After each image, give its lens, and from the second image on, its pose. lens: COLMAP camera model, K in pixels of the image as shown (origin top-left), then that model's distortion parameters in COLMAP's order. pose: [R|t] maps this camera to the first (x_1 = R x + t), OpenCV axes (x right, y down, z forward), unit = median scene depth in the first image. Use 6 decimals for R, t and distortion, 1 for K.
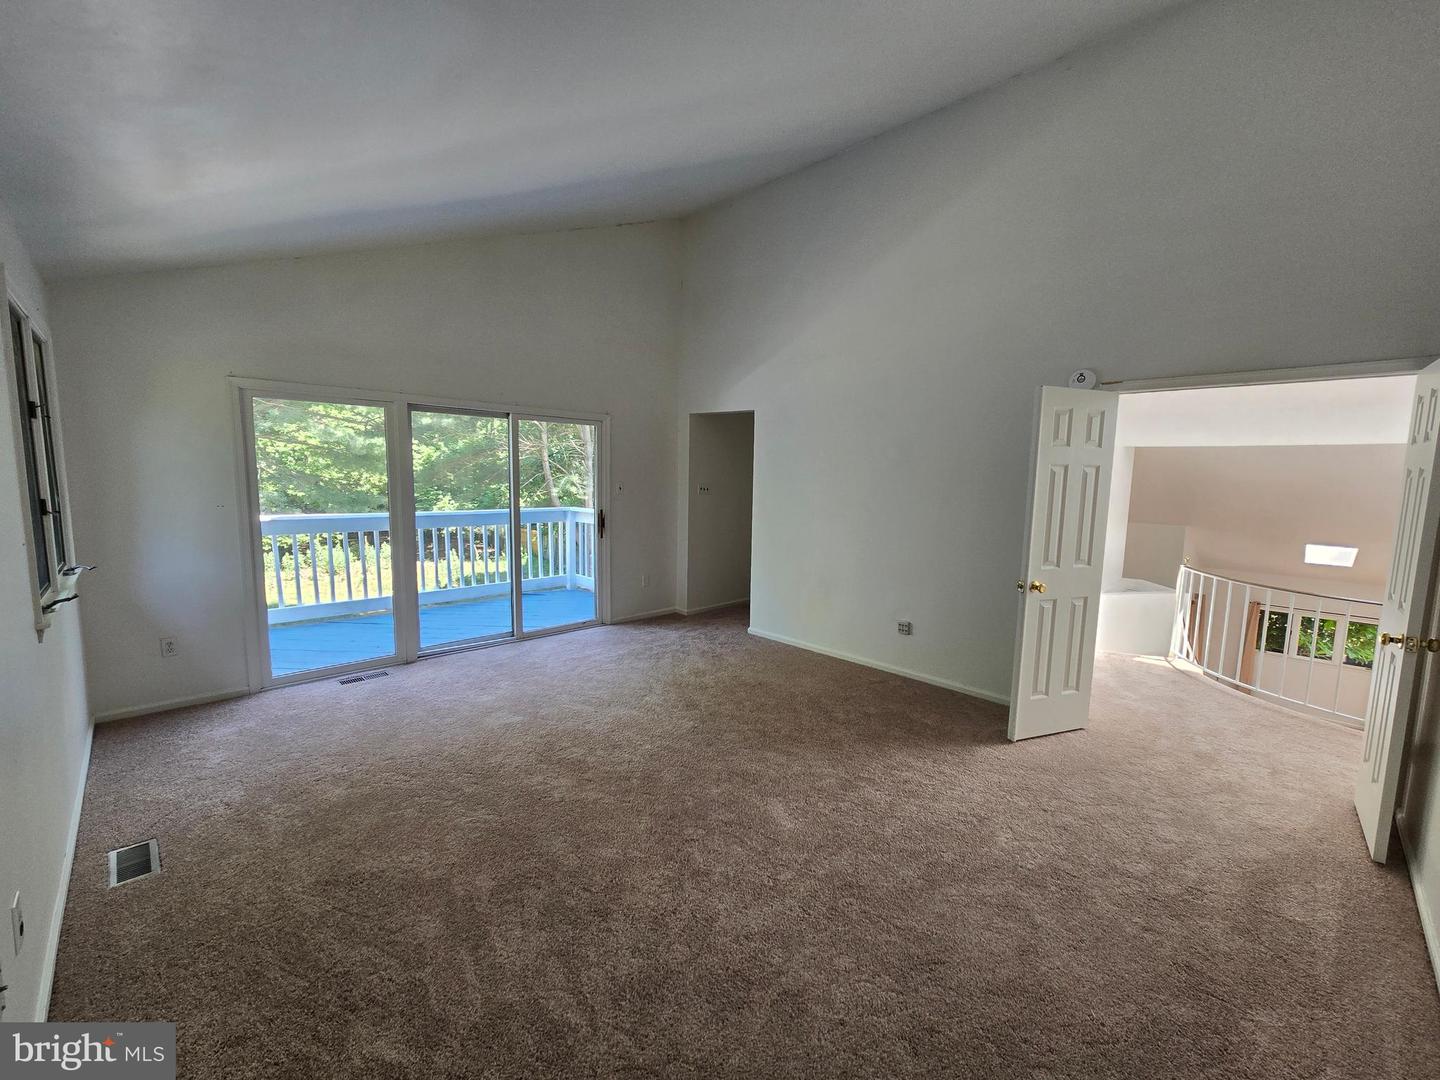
lens RADIAL K [[589.7, 0, 718.9], [0, 589.7, 540.0], [0, 0, 1]] dist [-0.001375, 0.000663]
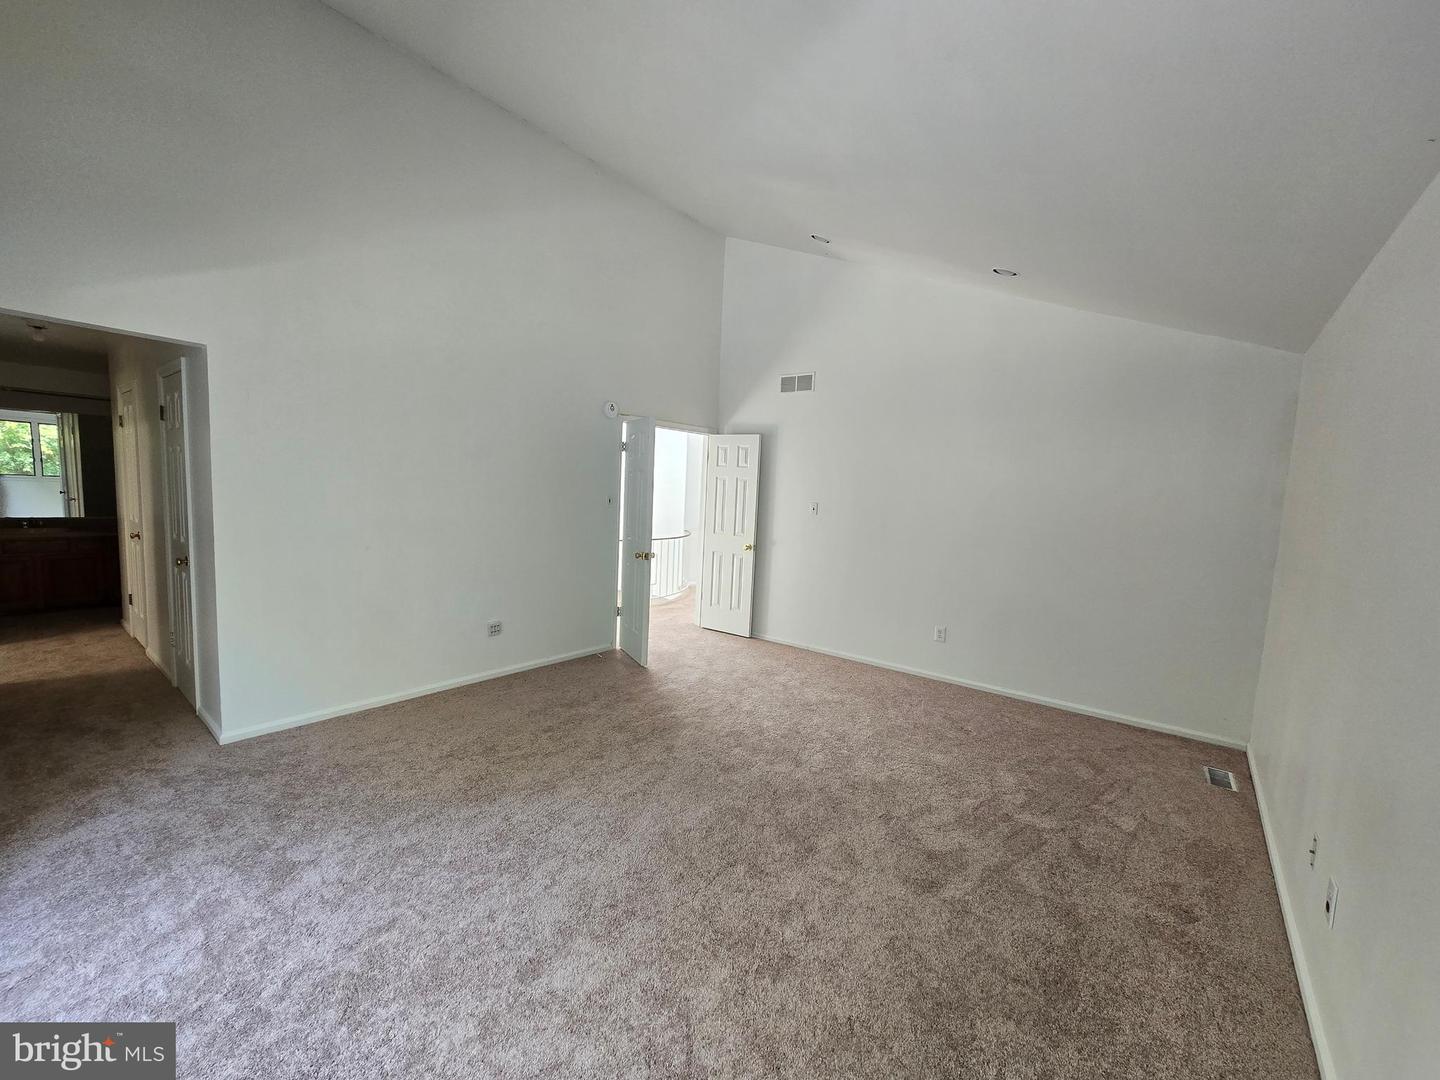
lens RADIAL K [[589.7, 0, 718.9], [0, 589.7, 540.0], [0, 0, 1]] dist [-0.001375, 0.000663]
pose [[-0.115858, -0.117139, 0.986334, -0.586424], [0.064548, 0.990035, 0.125160, -0.082273], [-0.991166, 0.078167, -0.107142, 0.630494]]
